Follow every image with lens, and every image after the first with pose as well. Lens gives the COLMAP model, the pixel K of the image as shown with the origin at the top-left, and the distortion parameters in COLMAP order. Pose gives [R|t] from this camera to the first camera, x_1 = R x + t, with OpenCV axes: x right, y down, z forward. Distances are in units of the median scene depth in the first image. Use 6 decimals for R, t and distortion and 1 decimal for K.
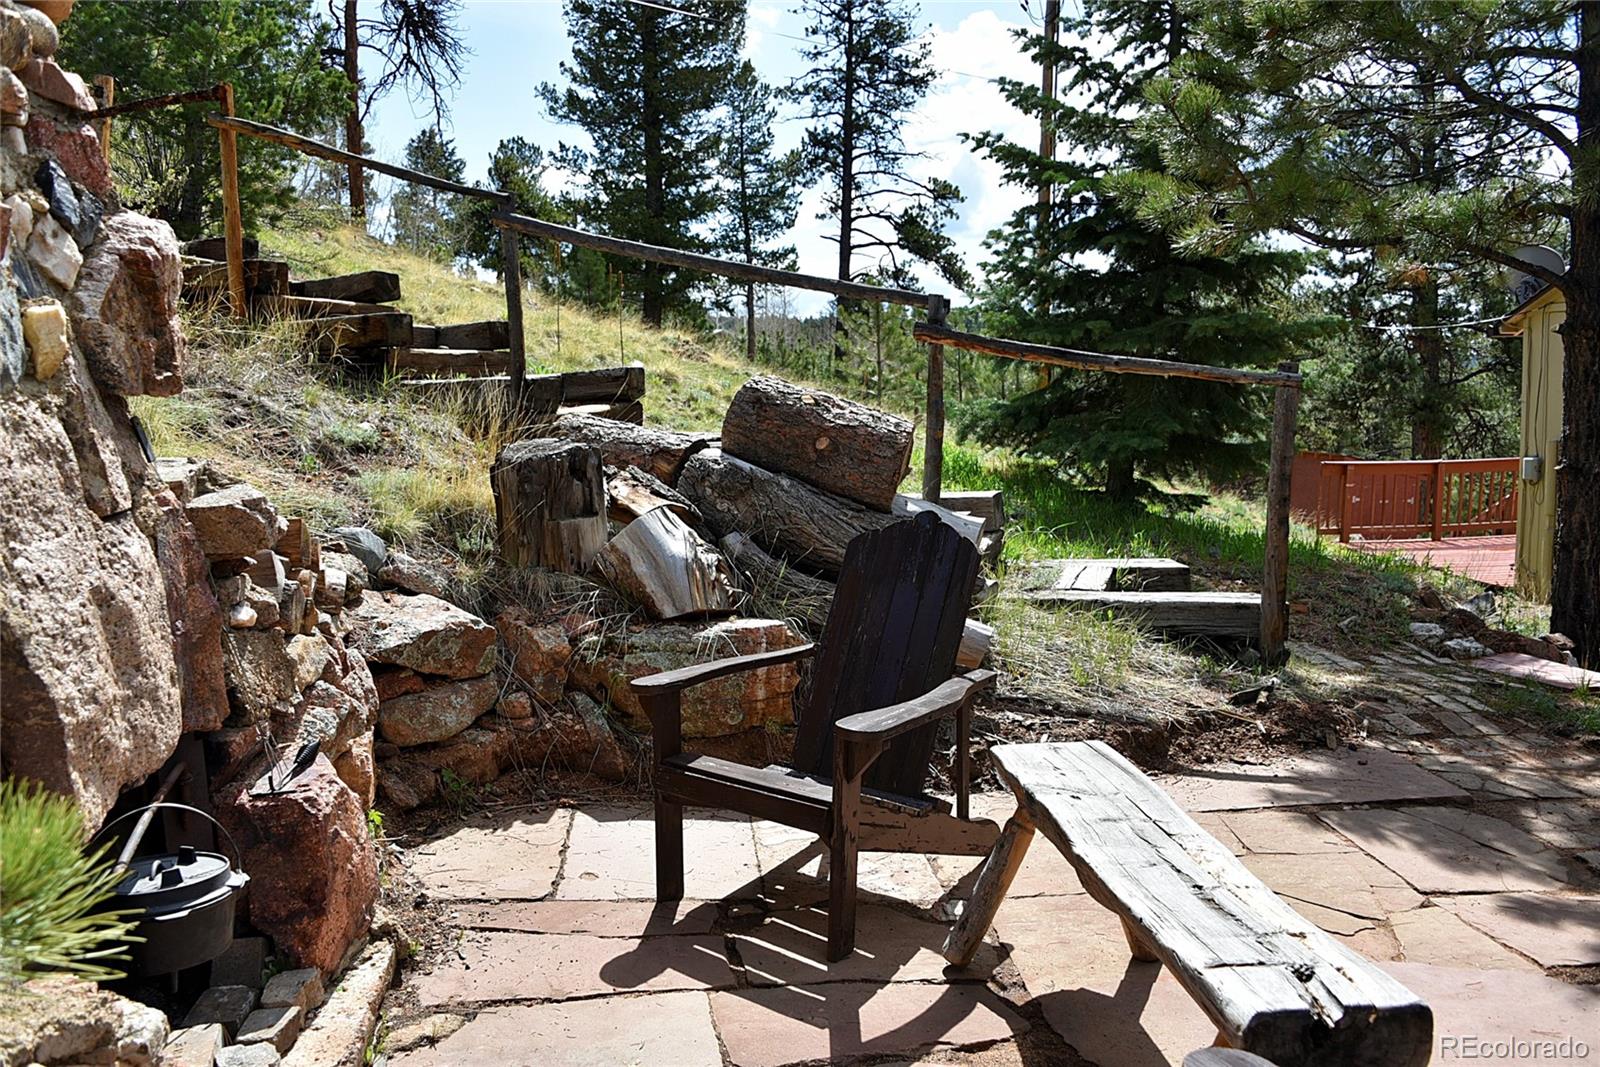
lens RADIAL K [[1258.7, 0, 805.0], [0, 1258.7, 539.7], [0, 0, 1]] dist [-0.032806, -0.017787]
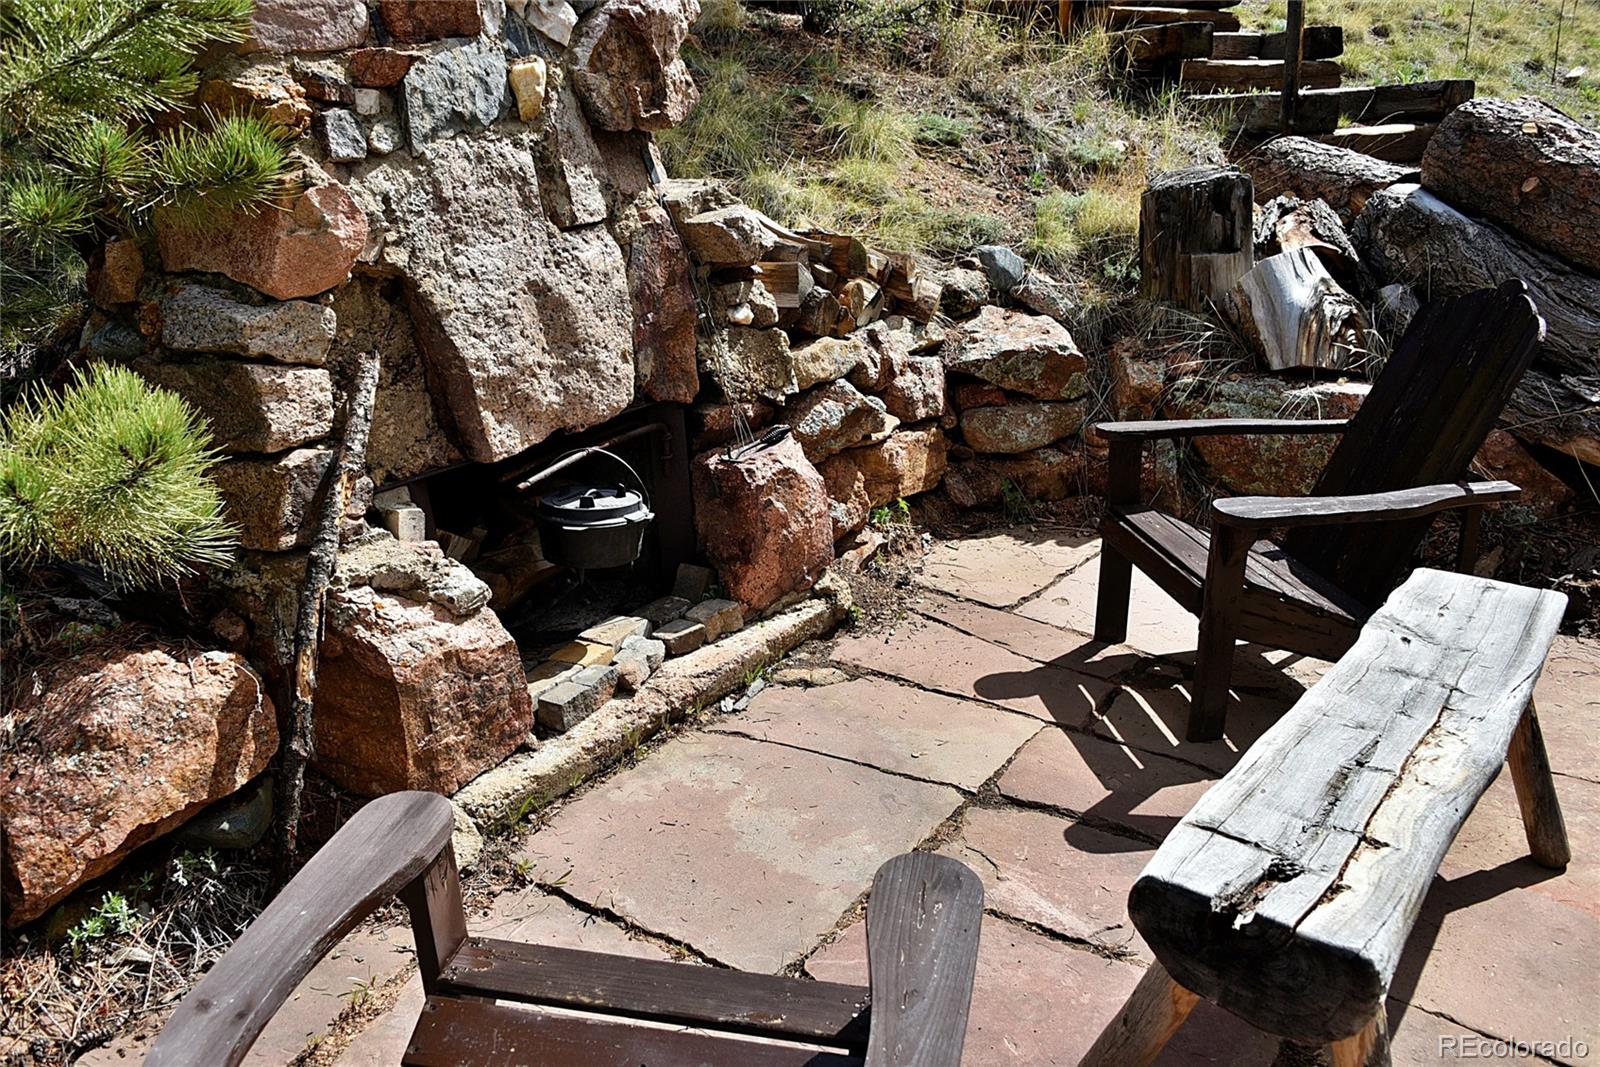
lens RADIAL K [[1258.7, 0, 800.7], [0, 1258.7, 537.6], [0, 0, 1]] dist [-0.032806, -0.017787]
pose [[0.726060, 0.221655, -0.650927, 0.451990], [-0.071075, 0.965743, 0.249578, -0.041024], [0.683948, -0.134944, 0.716941, 0.132723]]
